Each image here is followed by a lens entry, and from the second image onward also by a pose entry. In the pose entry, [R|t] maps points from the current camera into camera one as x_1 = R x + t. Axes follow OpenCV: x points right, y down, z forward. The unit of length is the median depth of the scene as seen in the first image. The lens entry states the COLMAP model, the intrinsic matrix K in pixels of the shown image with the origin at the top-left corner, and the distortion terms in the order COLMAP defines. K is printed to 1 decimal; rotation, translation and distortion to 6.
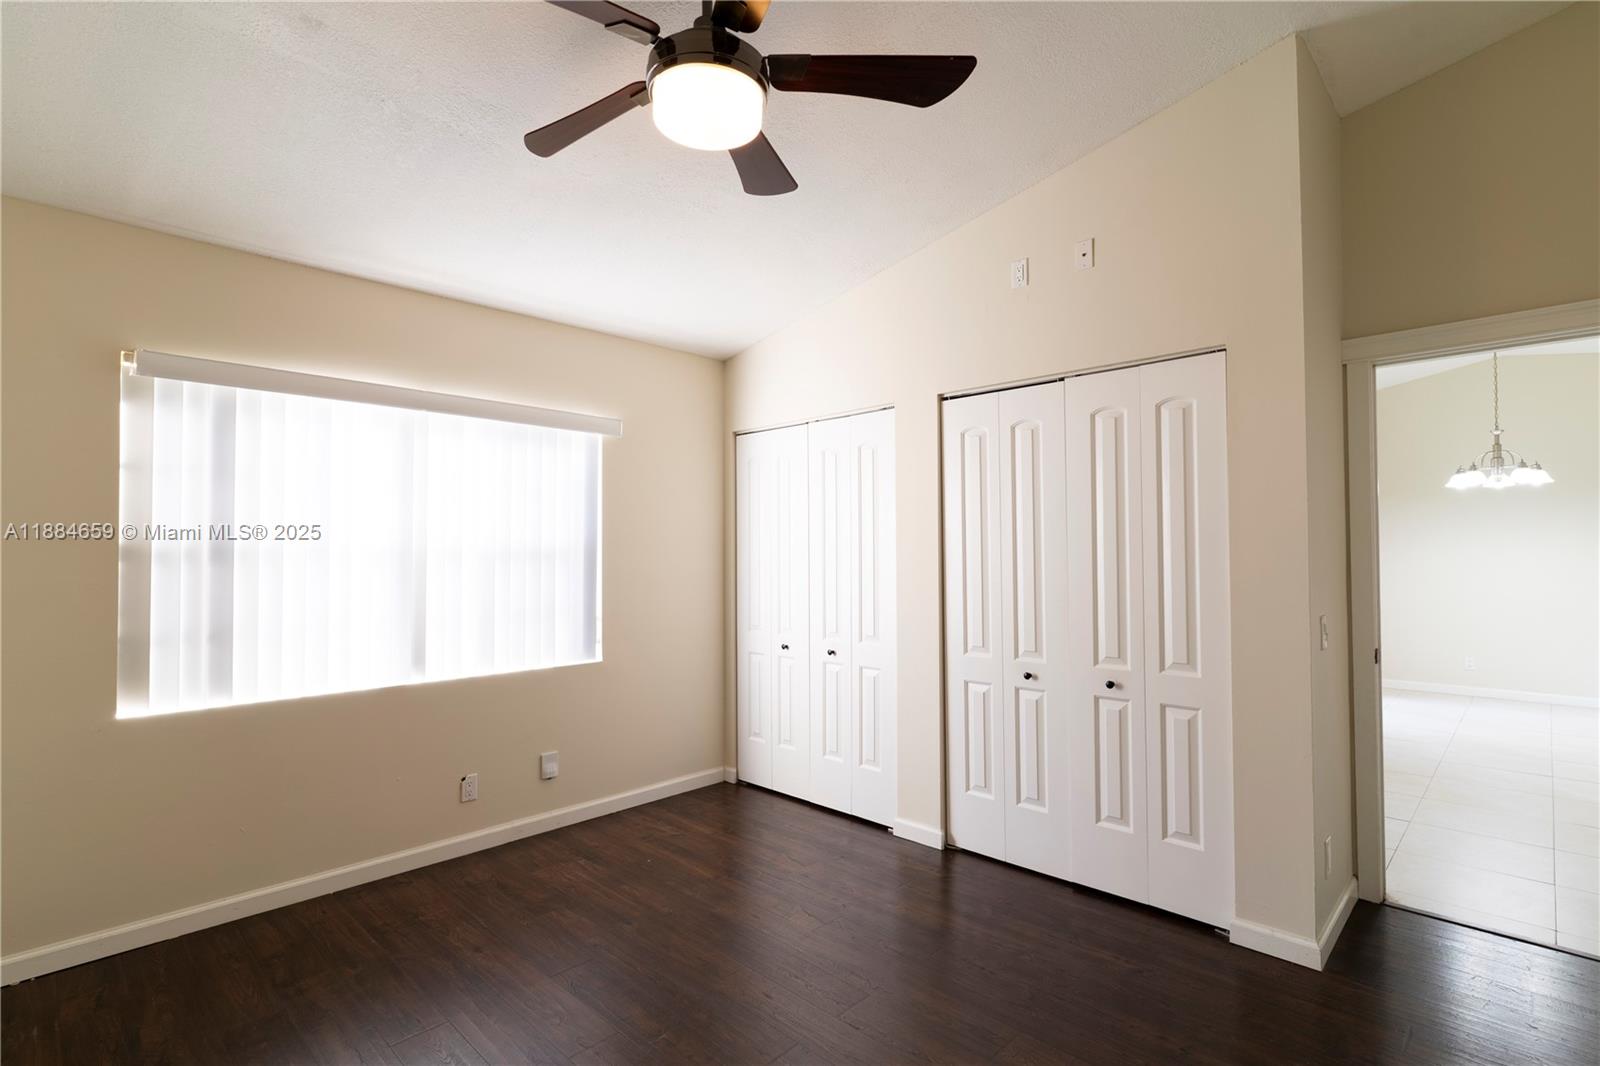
lens RADIAL K [[798.6, 0, 802.5], [0, 798.6, 538.3], [0, 0, 1]] dist [0.012846, 0.000084]
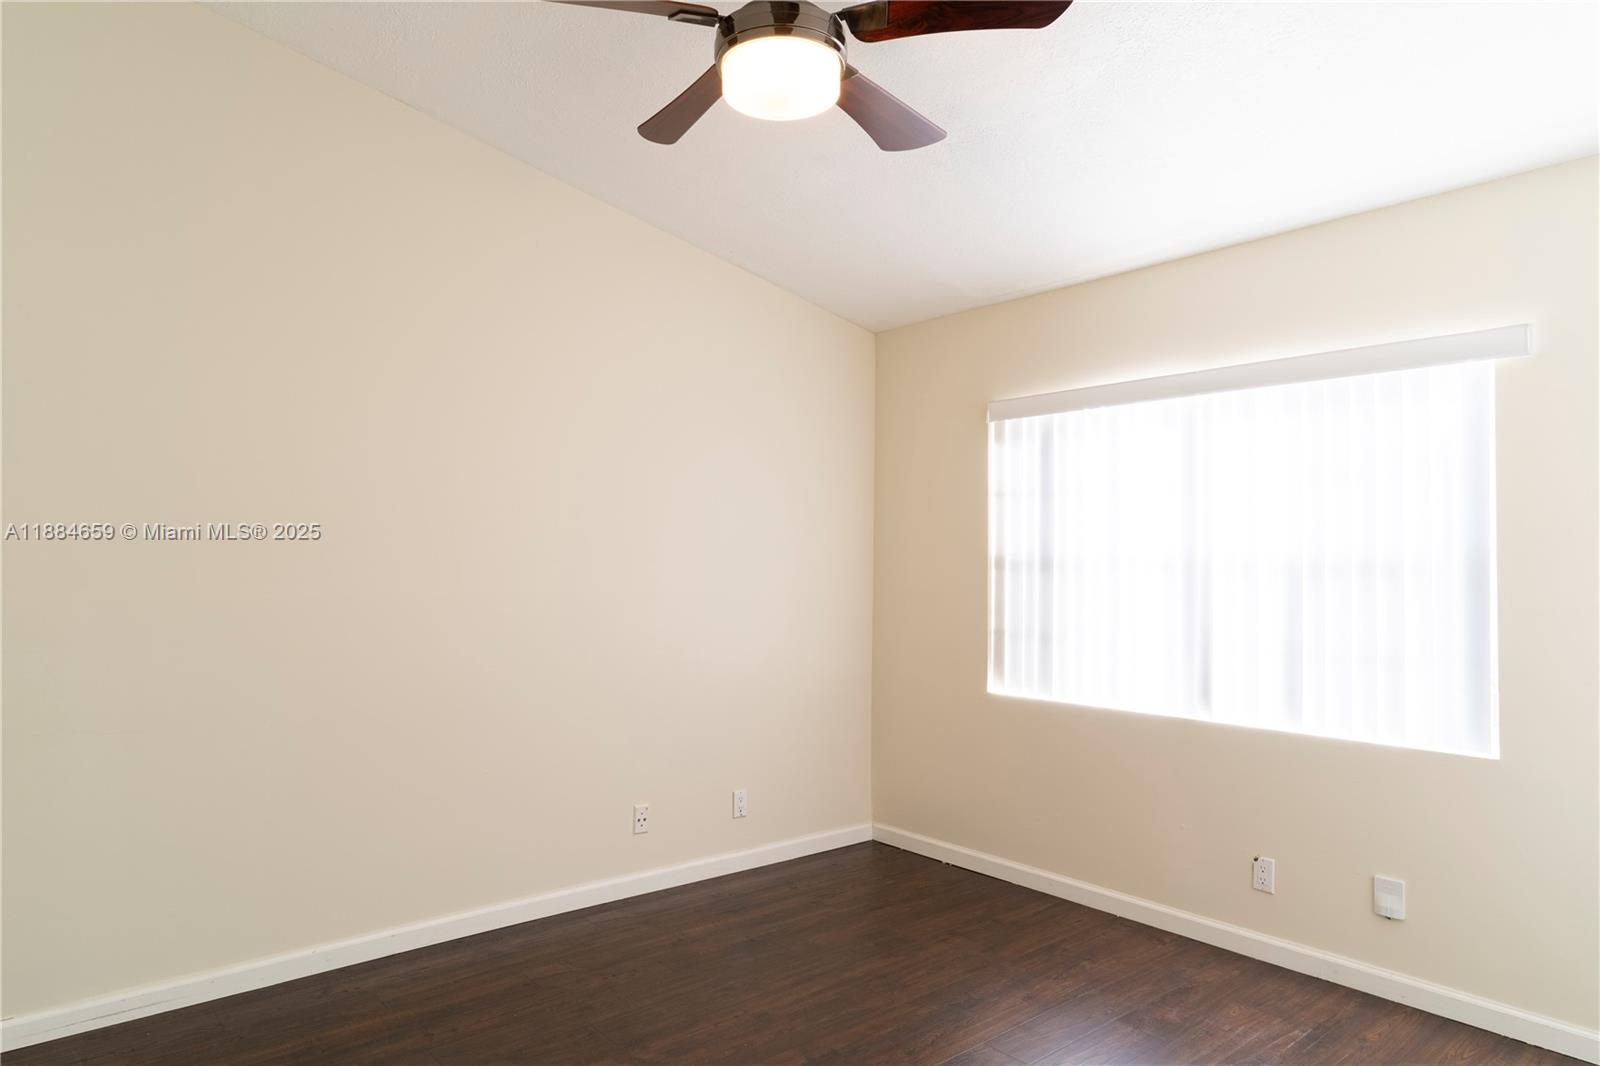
lens RADIAL K [[1032.6, 0, 798.3], [0, 1032.6, 531.5], [0, 0, 1]] dist [0.005386, 0.002810]
pose [[-0.132764, -0.026278, -0.990799, 0.644199], [0.010720, 0.999552, -0.027947, 0.009715], [0.991090, -0.014331, -0.132423, 0.721314]]
